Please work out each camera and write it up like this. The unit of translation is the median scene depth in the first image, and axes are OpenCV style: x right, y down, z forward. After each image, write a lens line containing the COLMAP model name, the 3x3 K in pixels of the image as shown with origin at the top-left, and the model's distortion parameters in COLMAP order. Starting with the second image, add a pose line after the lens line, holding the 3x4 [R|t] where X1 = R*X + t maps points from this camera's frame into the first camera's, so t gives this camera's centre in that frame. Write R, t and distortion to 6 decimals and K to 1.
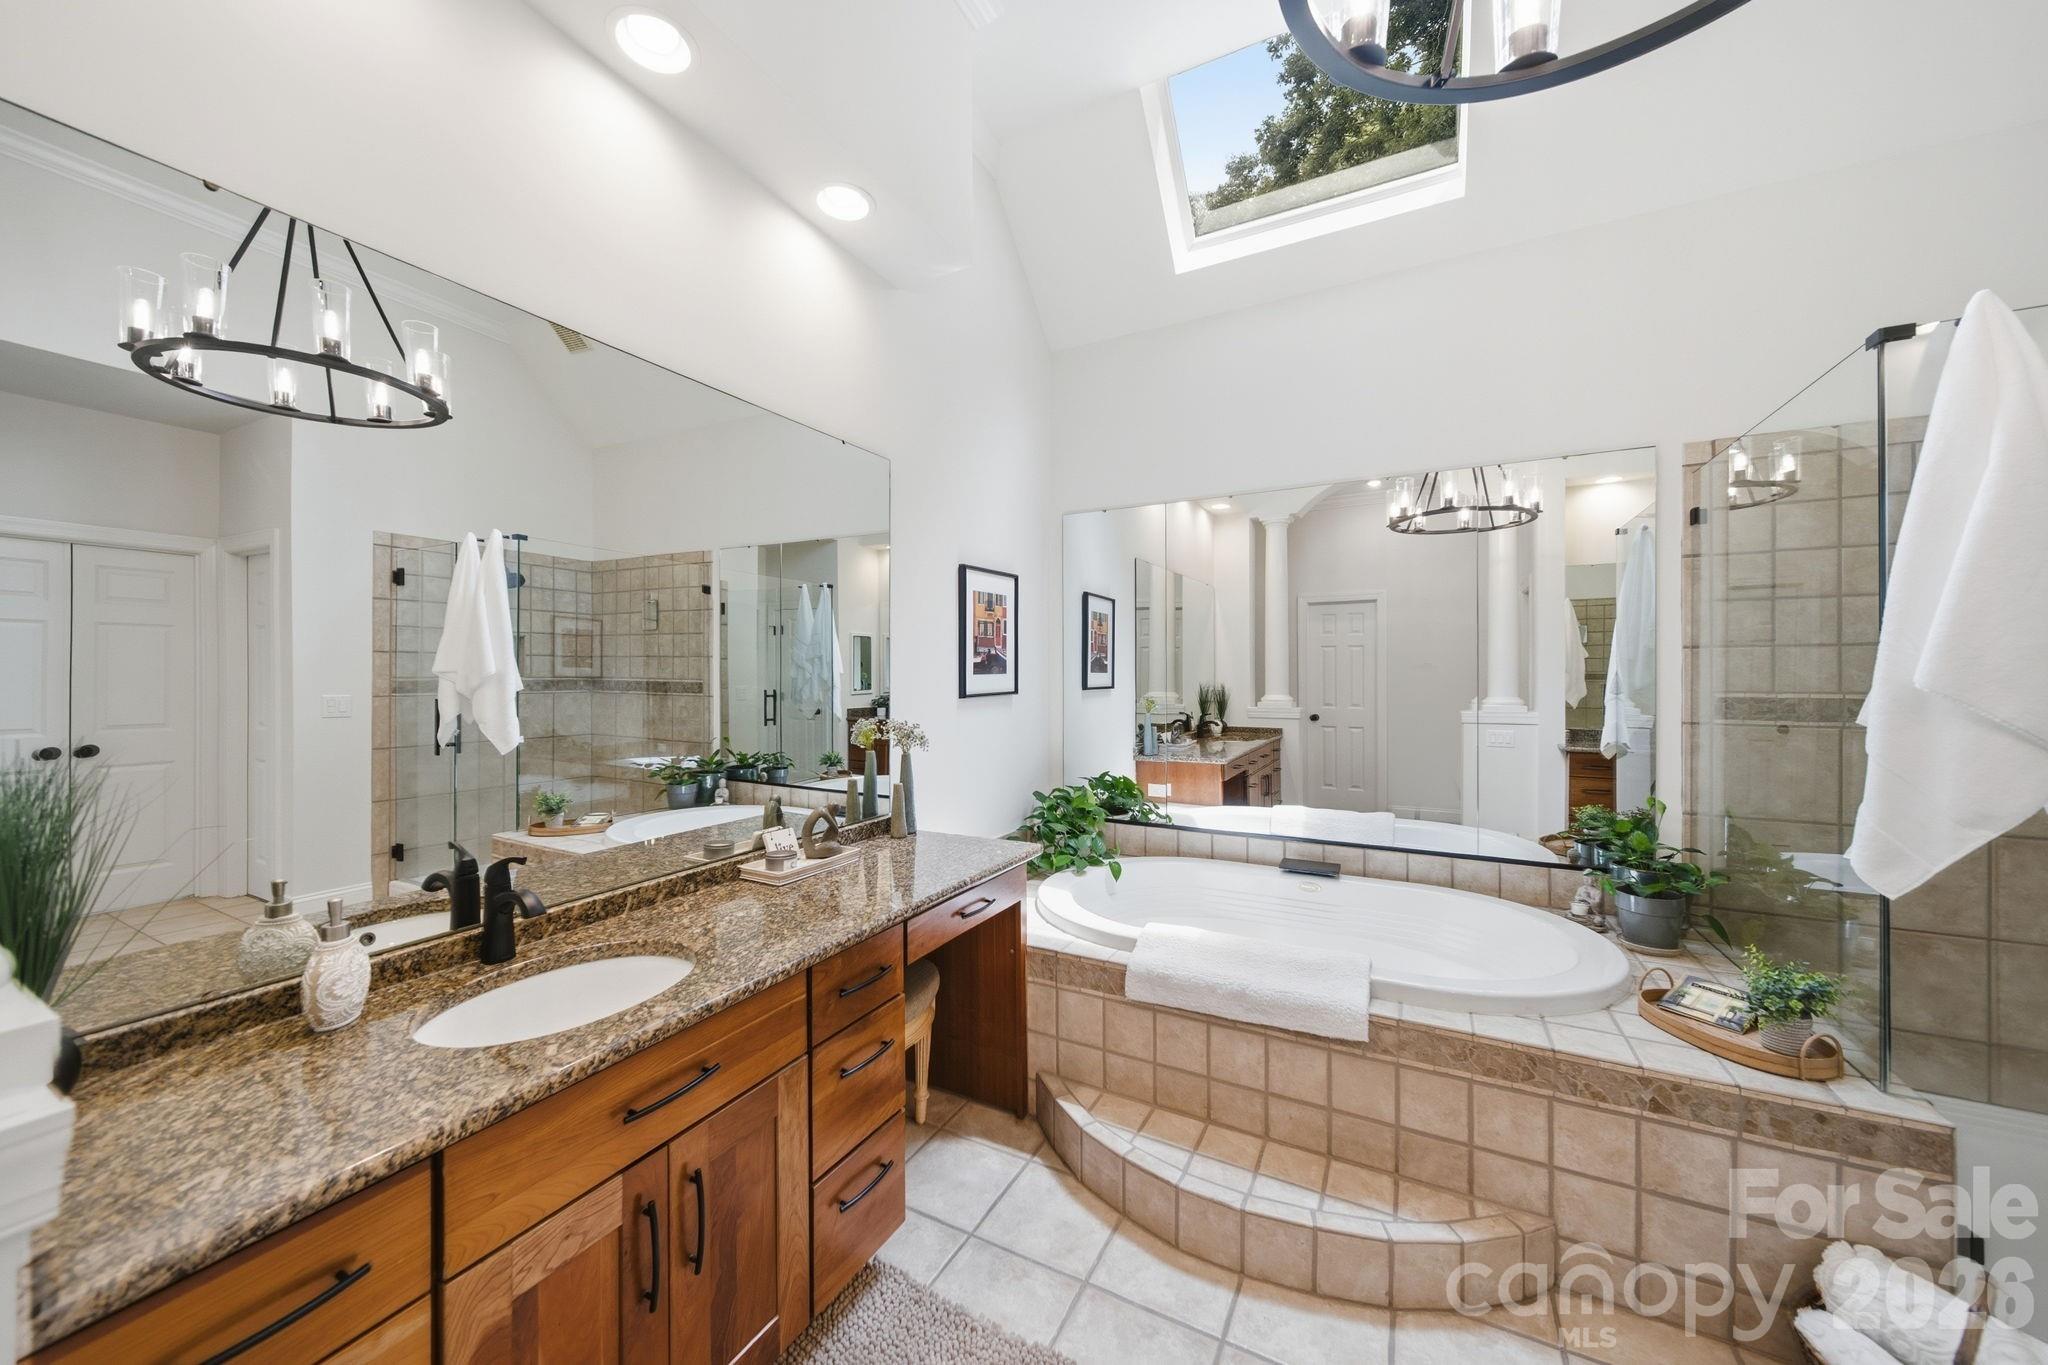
lens RADIAL K [[733.4, 0, 1023.1], [0, 733.4, 663.3], [0, 0, 1]] dist [0.000041, -0.000240]
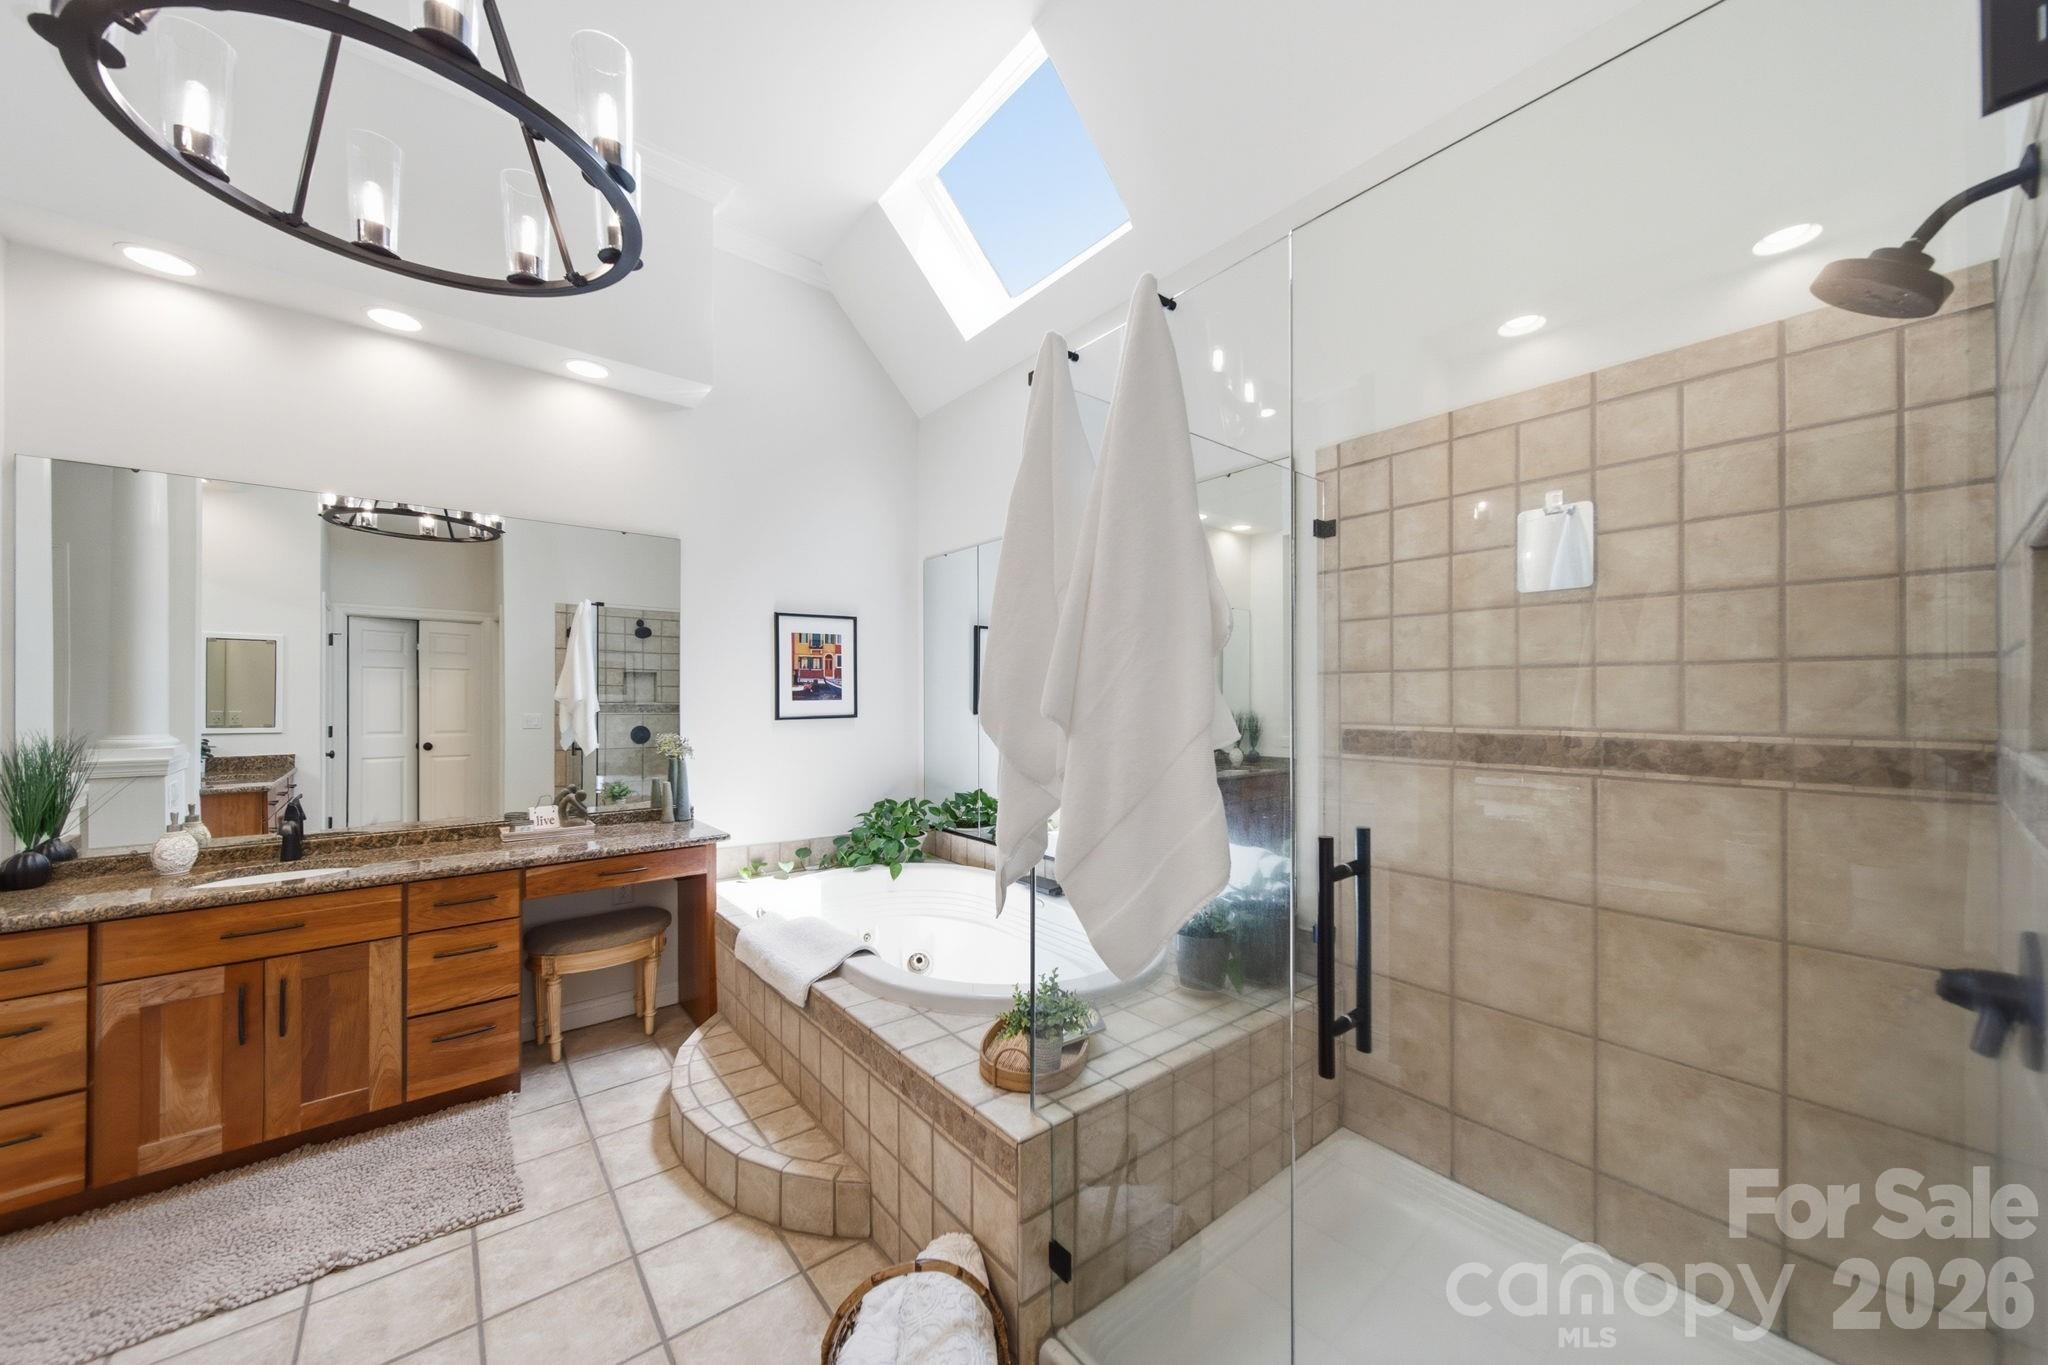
lens RADIAL K [[726.4, 0, 1024.0], [0, 726.4, 682.5], [0, 0, 1]] dist [0.001965, 0.000347]
pose [[0.922658, -0.006460, -0.385564, 0.782057], [0.003210, 0.999954, -0.009073, -0.003038], [0.385605, 0.007133, 0.922636, 0.022119]]
